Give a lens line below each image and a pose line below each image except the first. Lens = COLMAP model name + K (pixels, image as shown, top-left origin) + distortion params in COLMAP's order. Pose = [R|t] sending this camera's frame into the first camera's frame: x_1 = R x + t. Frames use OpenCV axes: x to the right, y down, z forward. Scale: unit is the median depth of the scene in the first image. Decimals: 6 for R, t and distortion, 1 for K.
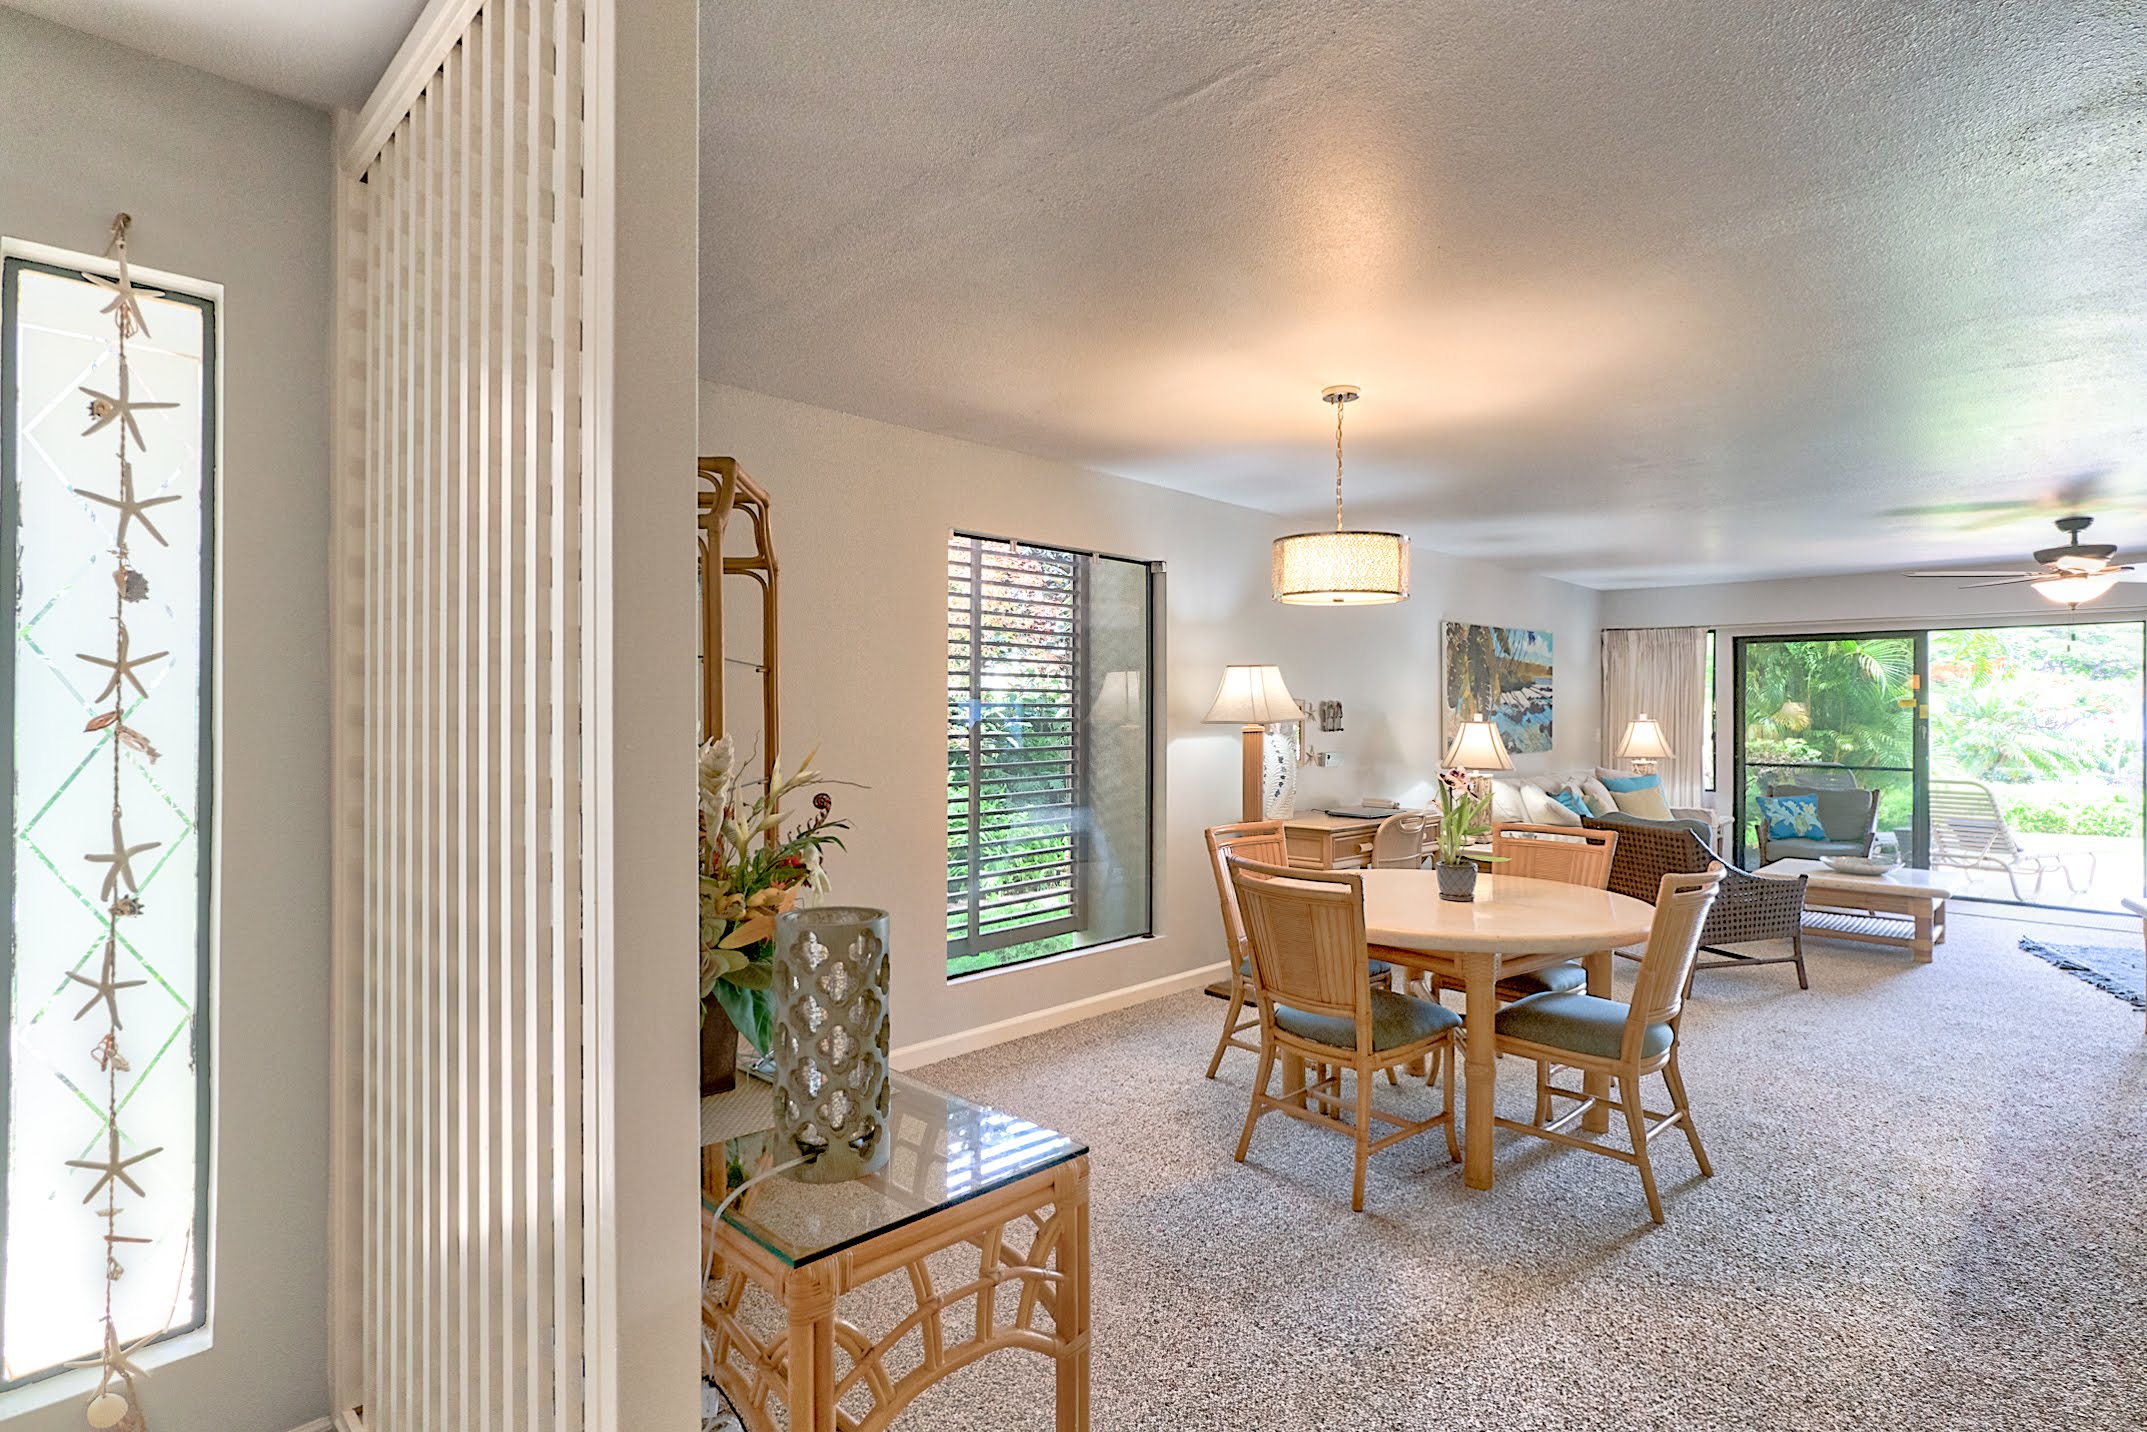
lens RADIAL K [[1088.2, 0, 1071.2], [0, 1088.2, 711.1], [0, 0, 1]] dist [-0.013545, 0.010470]
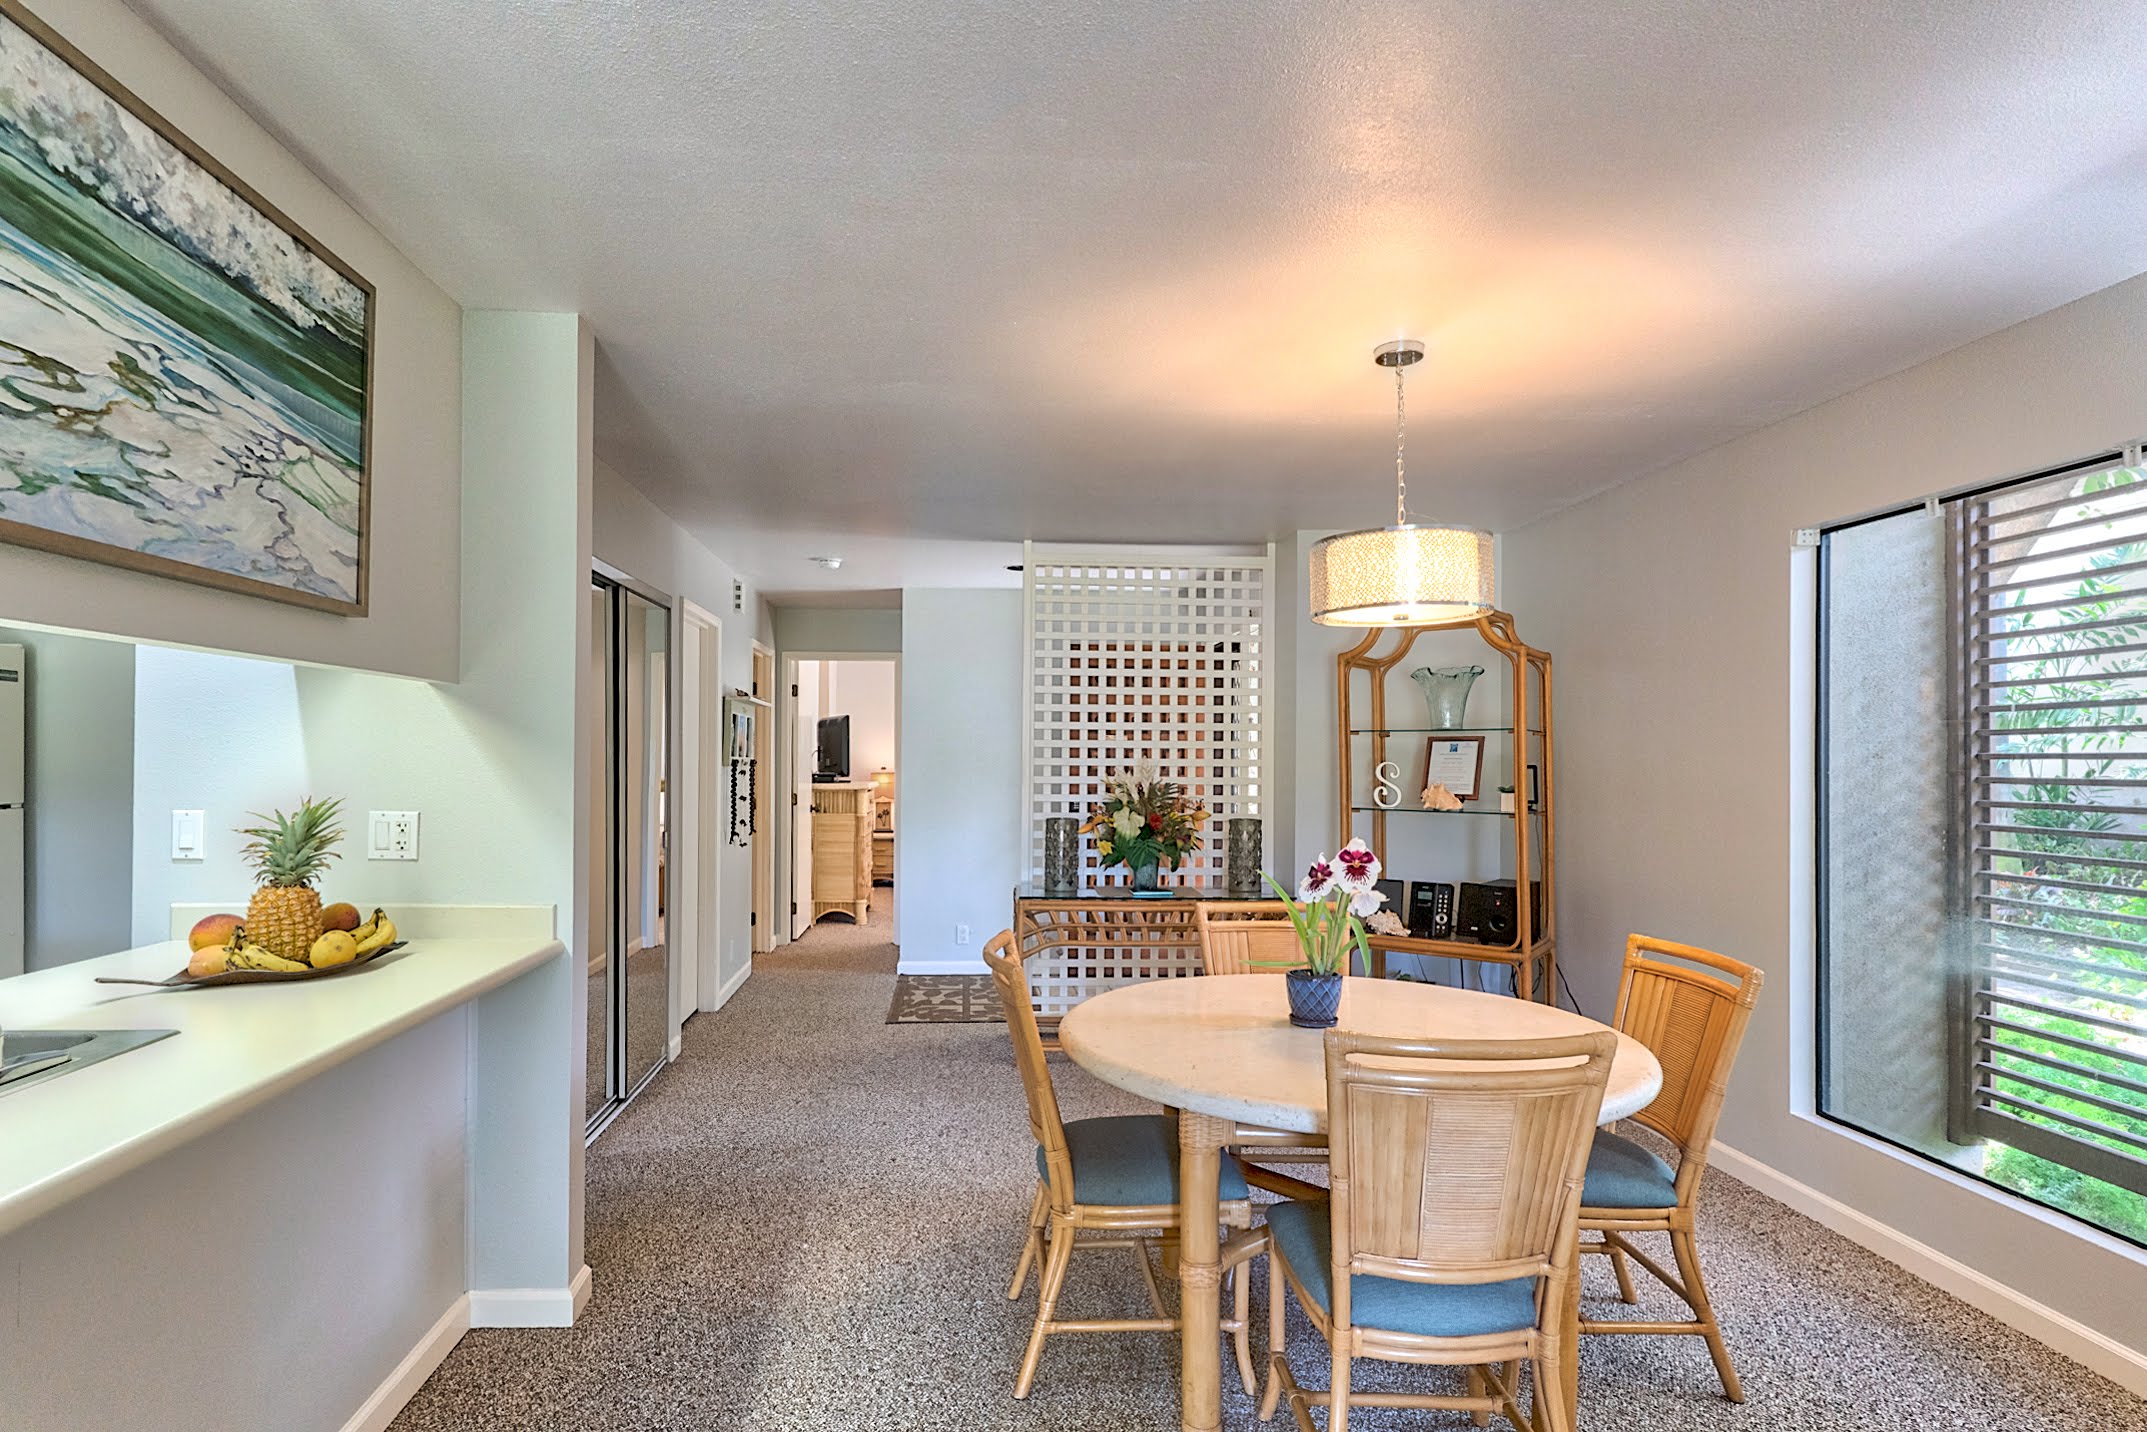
lens RADIAL K [[1111.1, 0, 1012.9], [0, 1111.1, 740.2], [0, 0, 1]] dist [-0.008854, 0.005420]
pose [[-0.674382, -0.017696, -0.738170, 0.550773], [-0.006477, 0.999816, -0.018052, 0.000864], [0.738354, -0.007393, -0.674373, 0.721411]]
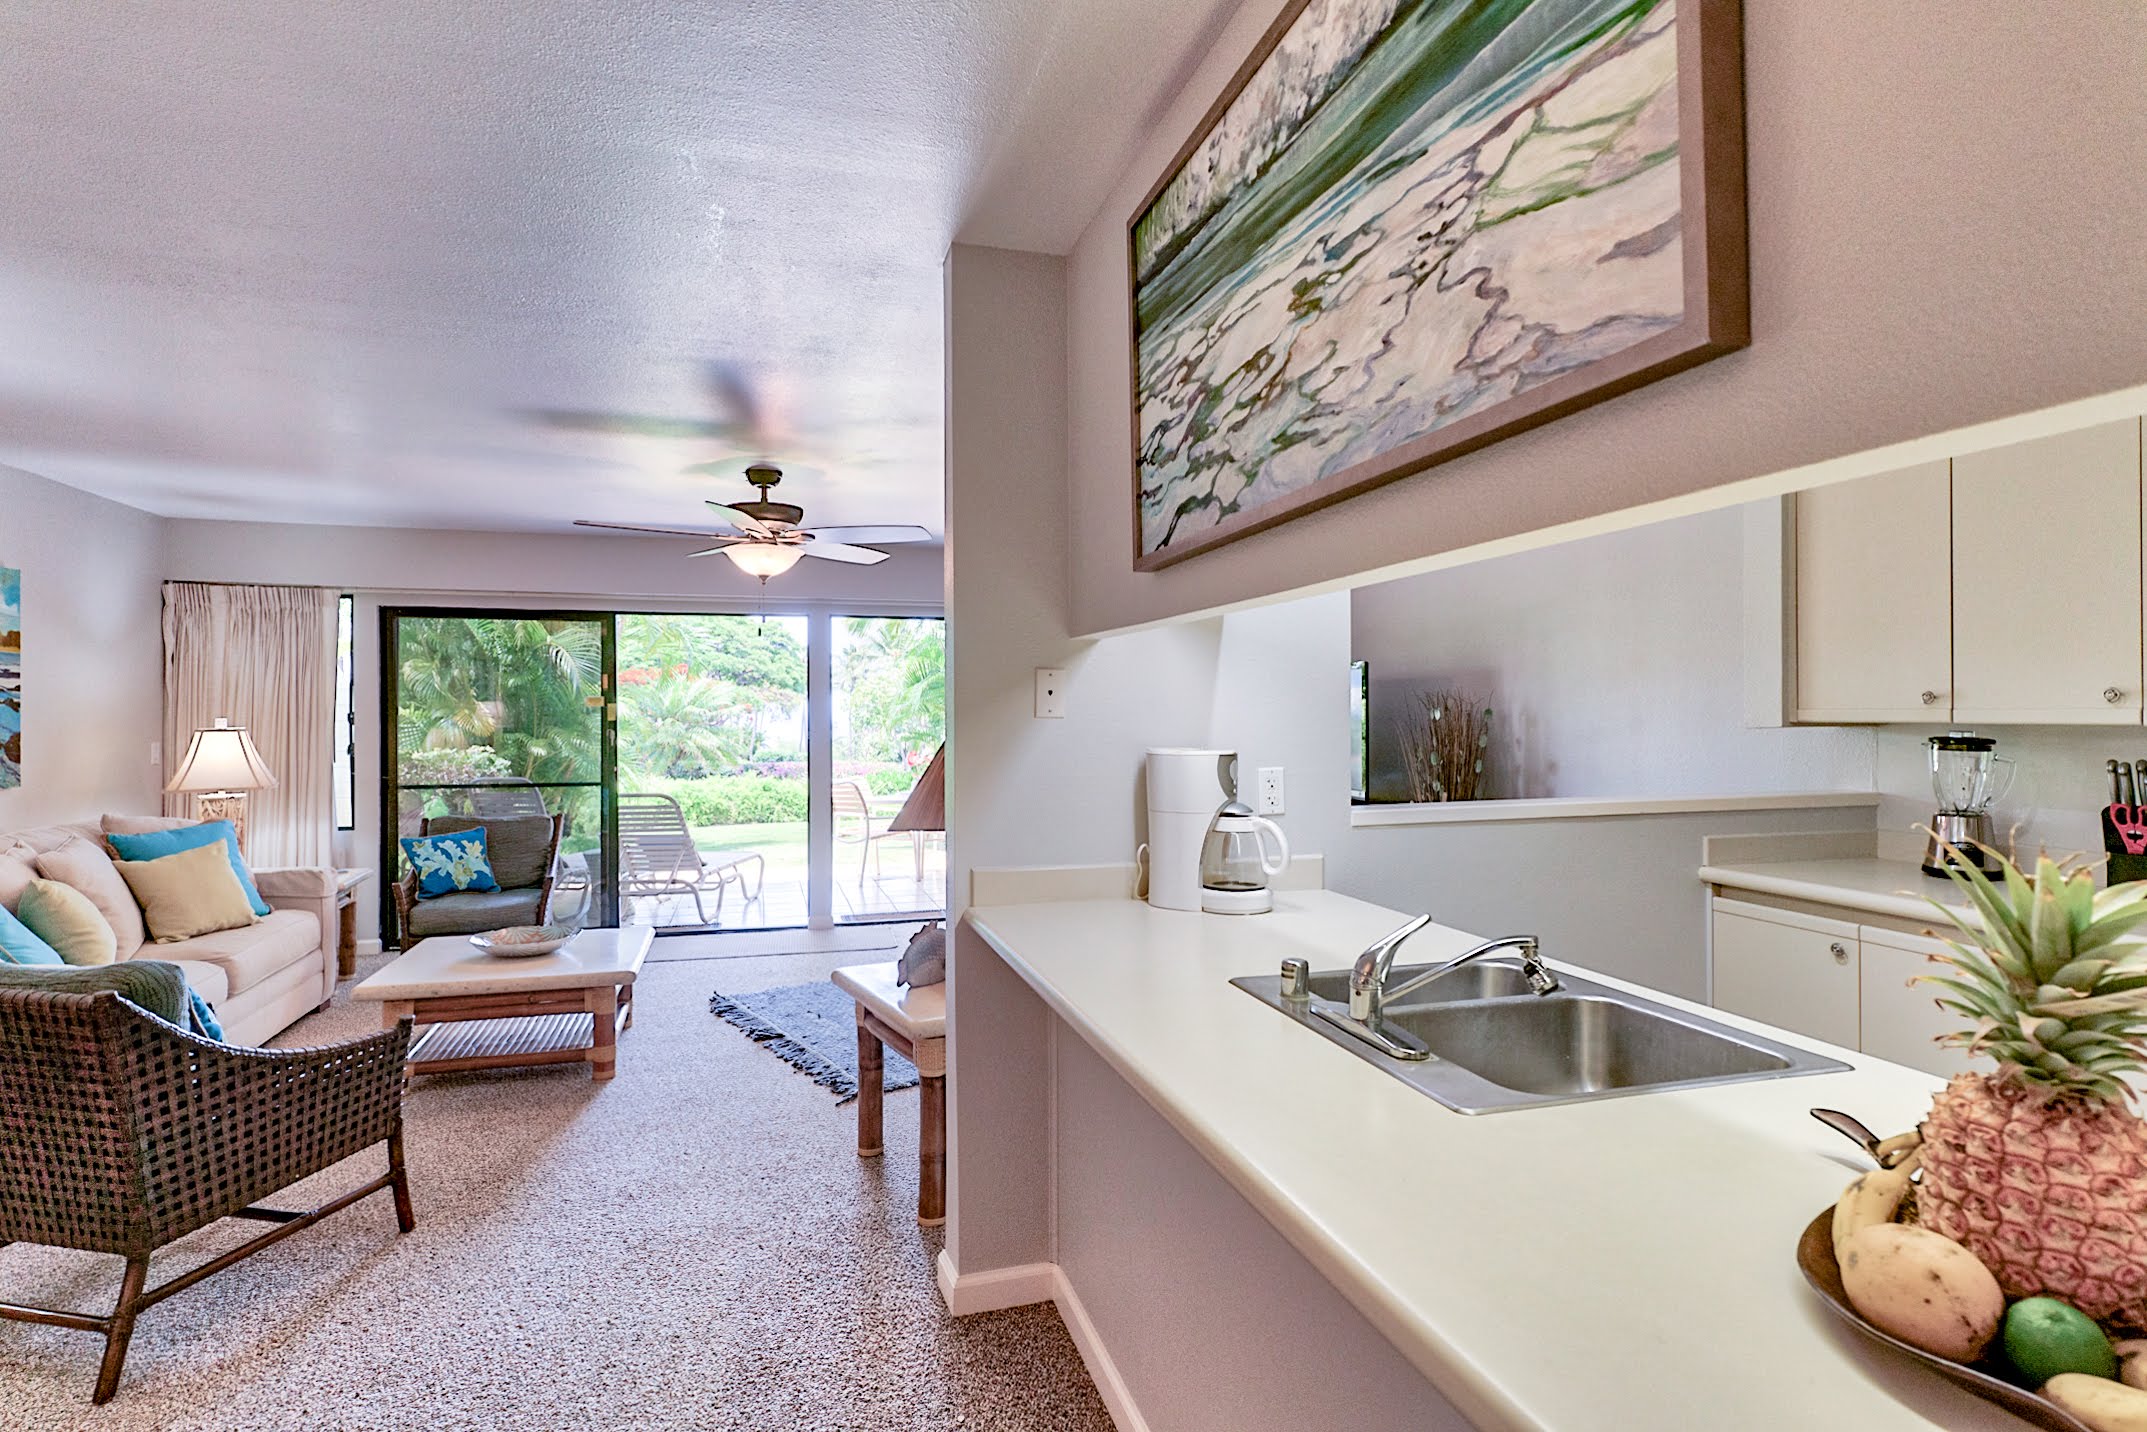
lens RADIAL K [[1091.4, 0, 1063.7], [0, 1091.4, 708.3], [0, 0, 1]] dist [-0.008849, 0.008451]
pose [[0.498038, -0.000932, 0.867155, 0.300191], [0.004217, 0.999990, -0.001347, 0.000065], [-0.867145, 0.004328, 0.498037, 0.363693]]
